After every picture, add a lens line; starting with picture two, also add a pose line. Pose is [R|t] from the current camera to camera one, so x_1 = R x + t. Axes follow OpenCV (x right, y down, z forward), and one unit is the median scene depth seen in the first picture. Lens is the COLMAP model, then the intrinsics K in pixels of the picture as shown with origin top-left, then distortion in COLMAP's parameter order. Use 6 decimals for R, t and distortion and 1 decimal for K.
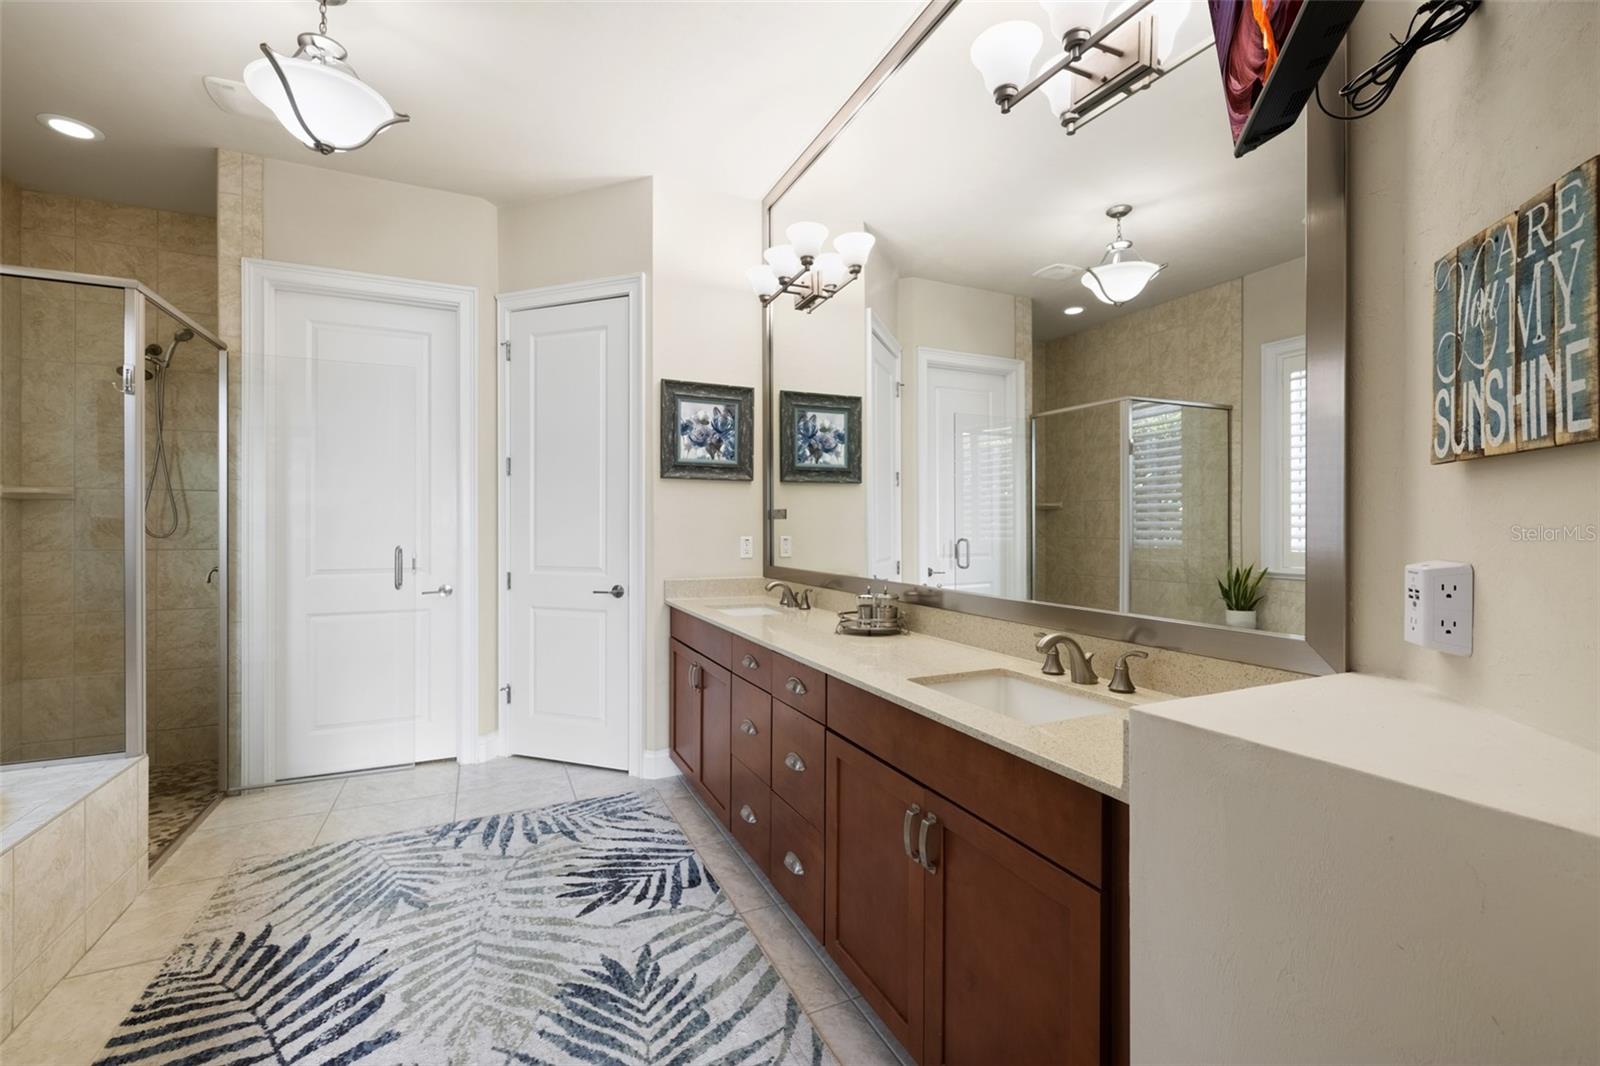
lens RADIAL K [[673.4, 0, 790.3], [0, 673.4, 529.3], [0, 0, 1]] dist [0.002263, -0.000715]
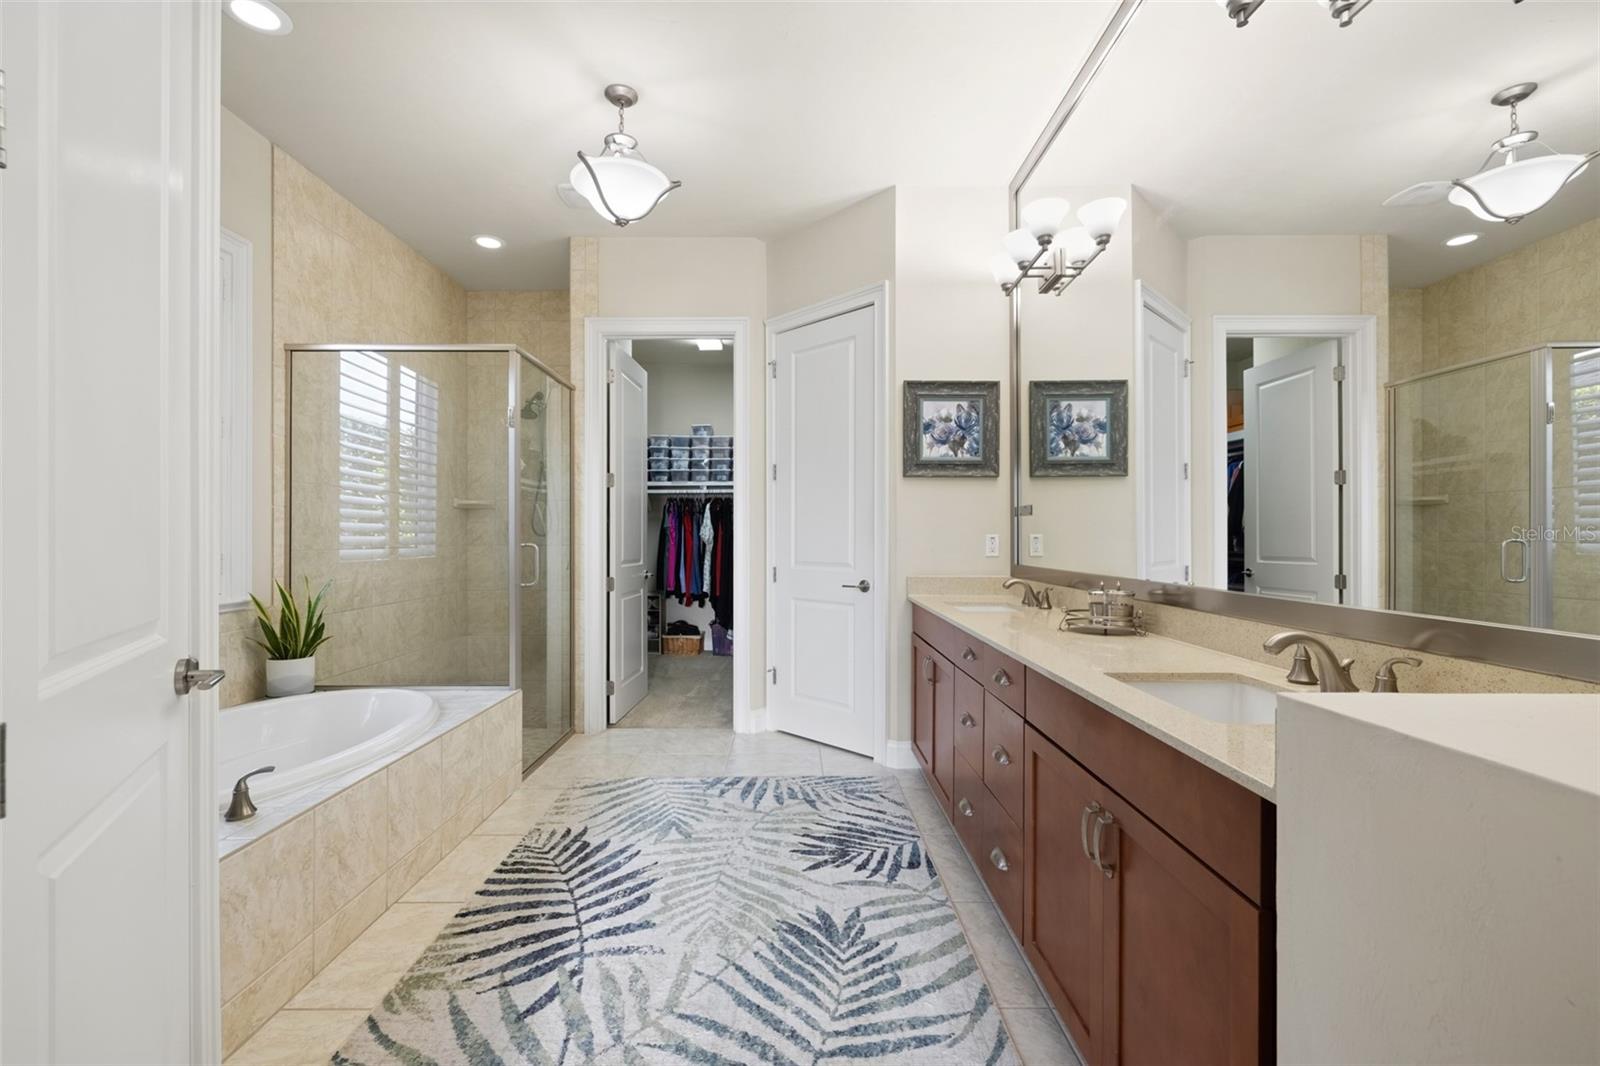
lens RADIAL K [[673.4, 0, 786.8], [0, 673.4, 543.1], [0, 0, 1]] dist [0.002263, -0.000715]
pose [[0.906791, 0.004588, -0.421555, 0.101519], [-0.002571, 0.999982, 0.005354, 0.024551], [0.421572, -0.003771, 0.906787, -0.012430]]
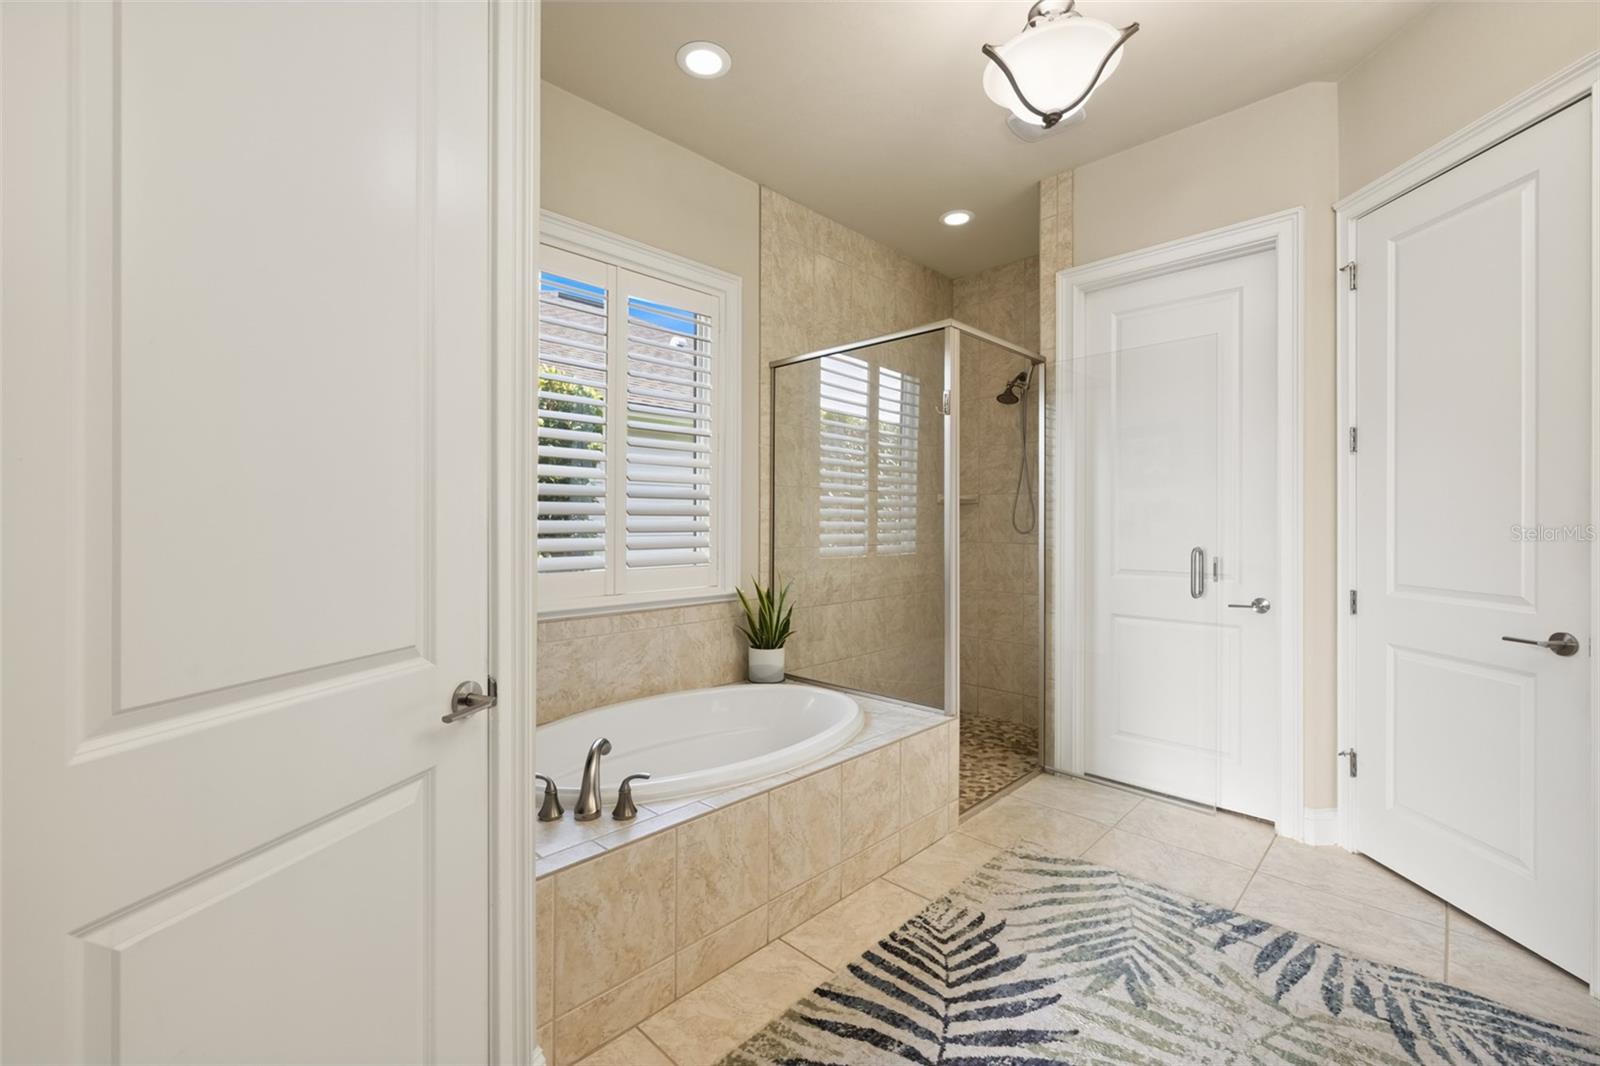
lens RADIAL K [[673.4, 0, 797.3], [0, 673.4, 522.0], [0, 0, 1]] dist [0.002263, -0.000715]
pose [[0.357674, -0.000589, -0.933846, 0.044161], [-0.005883, 0.999979, -0.002884, -0.002713], [0.933828, 0.006526, 0.357663, 0.283309]]
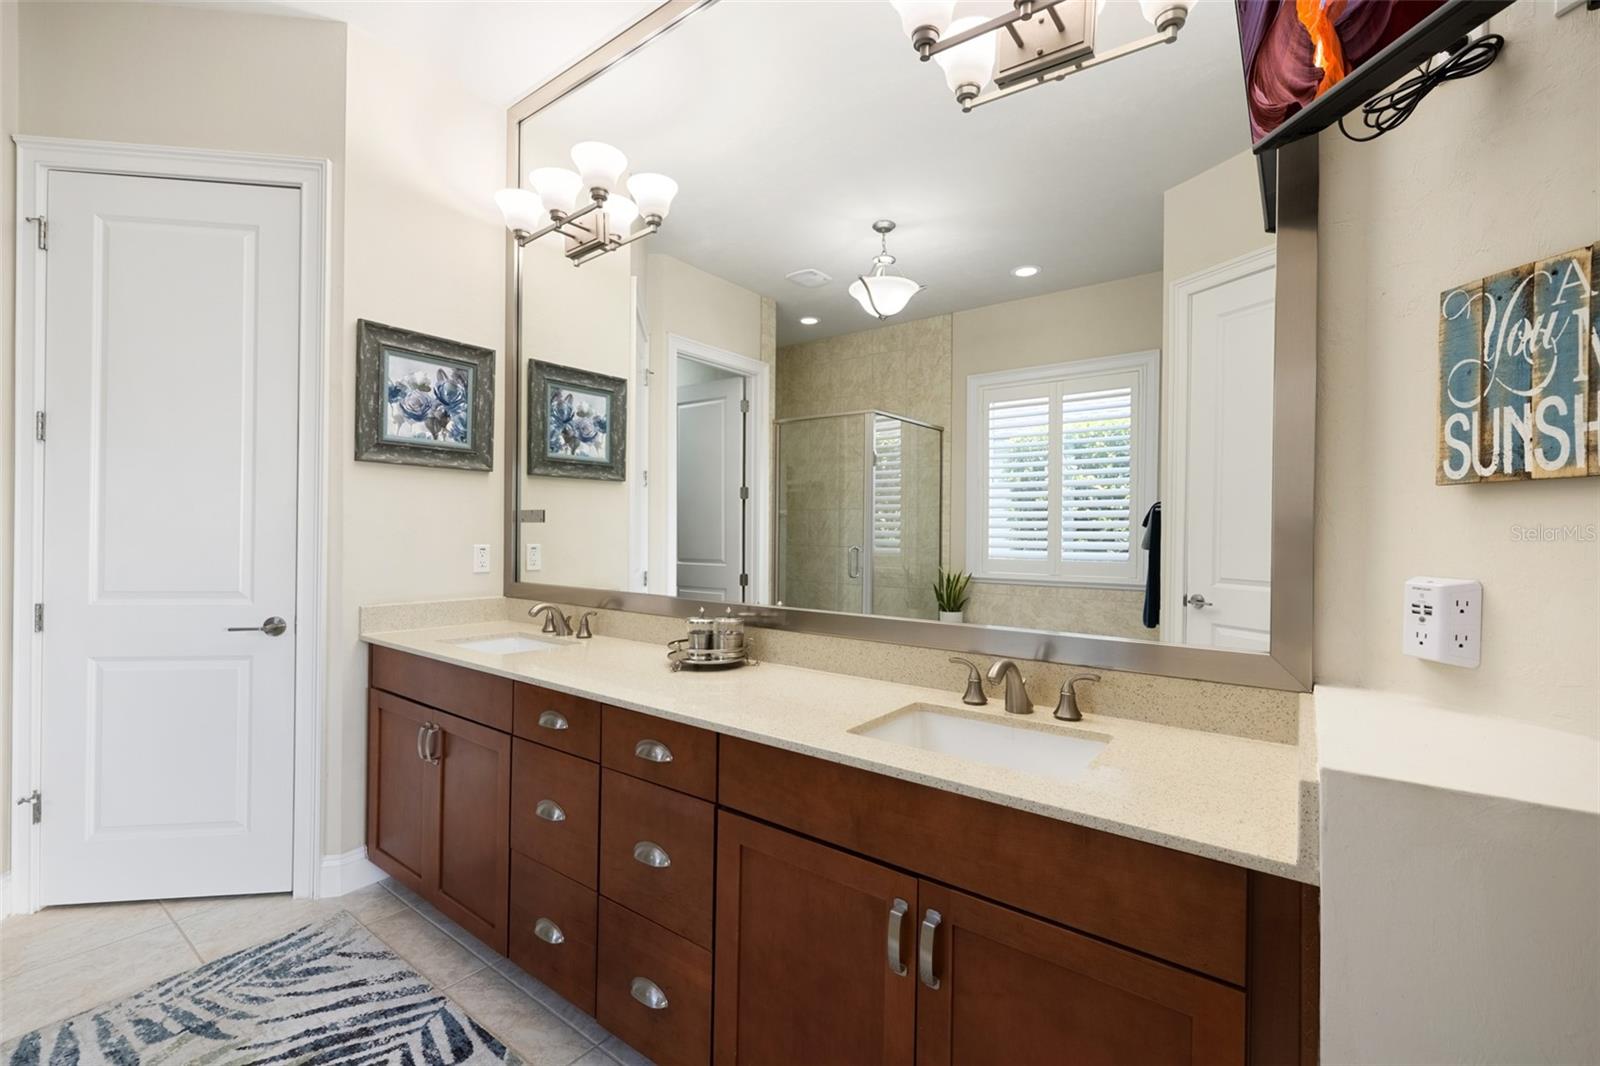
lens RADIAL K [[673.4, 0, 787.0], [0, 673.4, 534.5], [0, 0, 1]] dist [0.002263, -0.000715]
pose [[0.879131, 0.008178, 0.476510, -0.164364], [-0.008959, 0.999960, -0.000633, -0.004093], [-0.476496, -0.003713, 0.879169, 0.215542]]
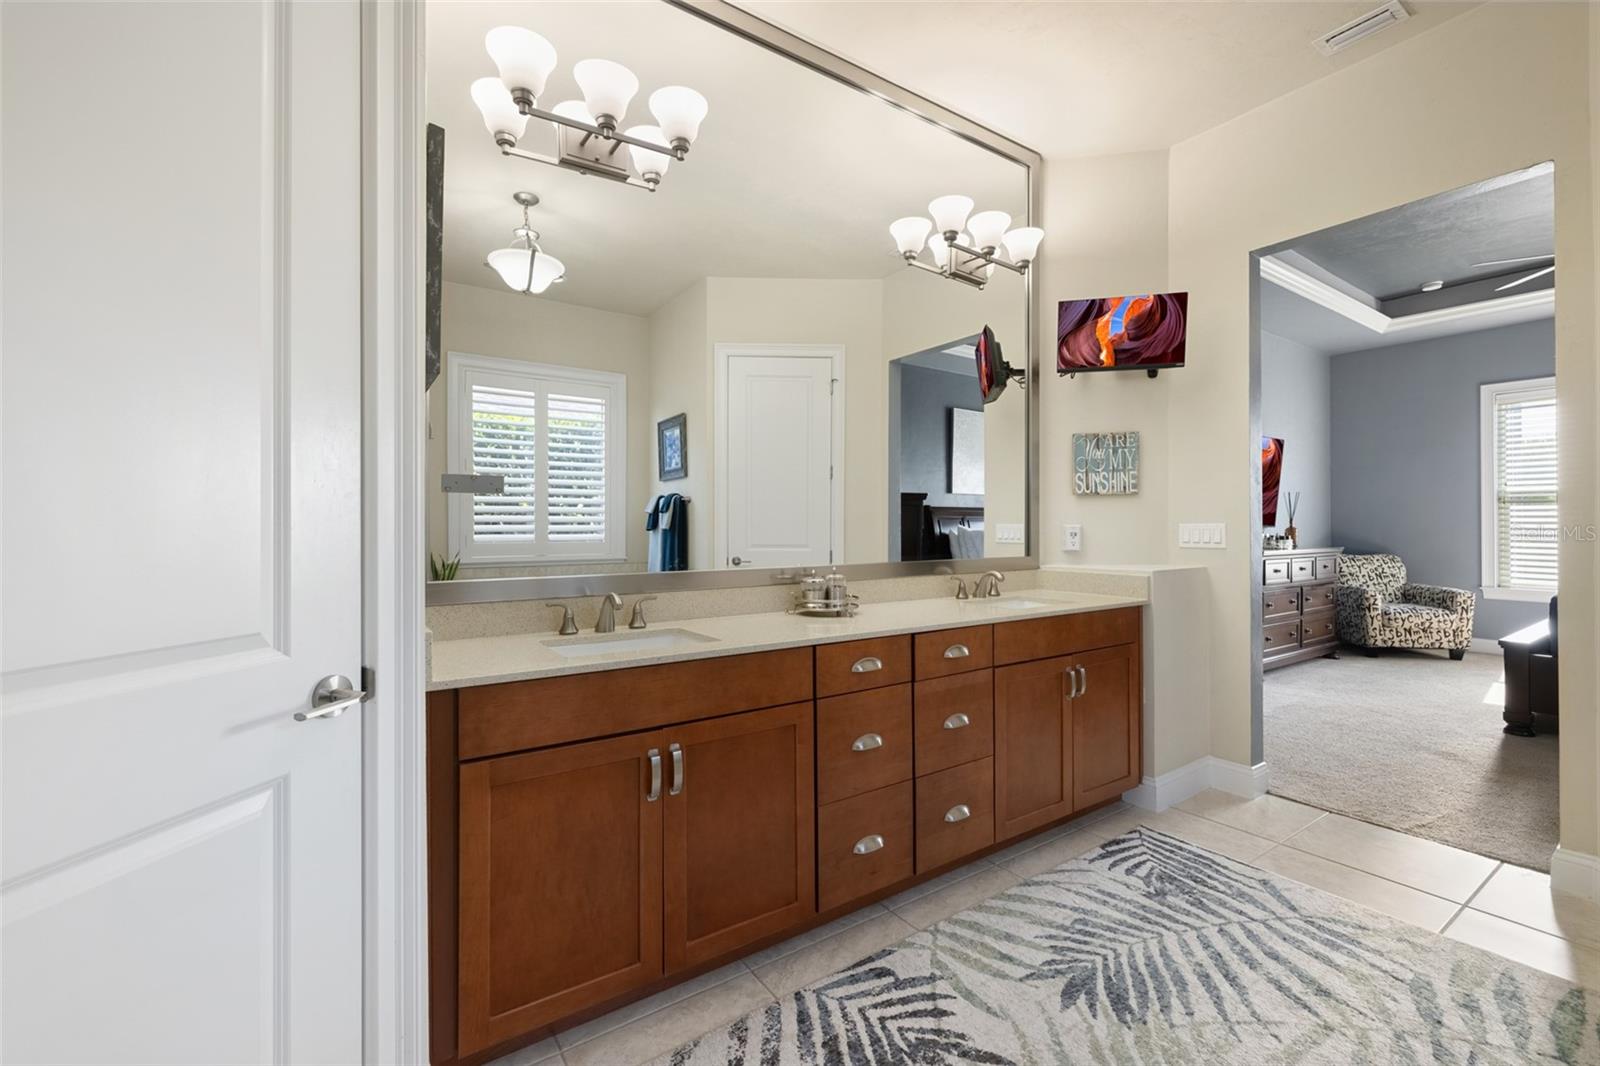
lens RADIAL K [[673.4, 0, 804.3], [0, 673.4, 529.2], [0, 0, 1]] dist [0.002263, -0.000715]
pose [[-0.172915, -0.000937, 0.984936, -0.781358], [0.007197, 0.999972, 0.002215, 0.020769], [-0.984911, 0.007472, -0.172903, 1.083299]]
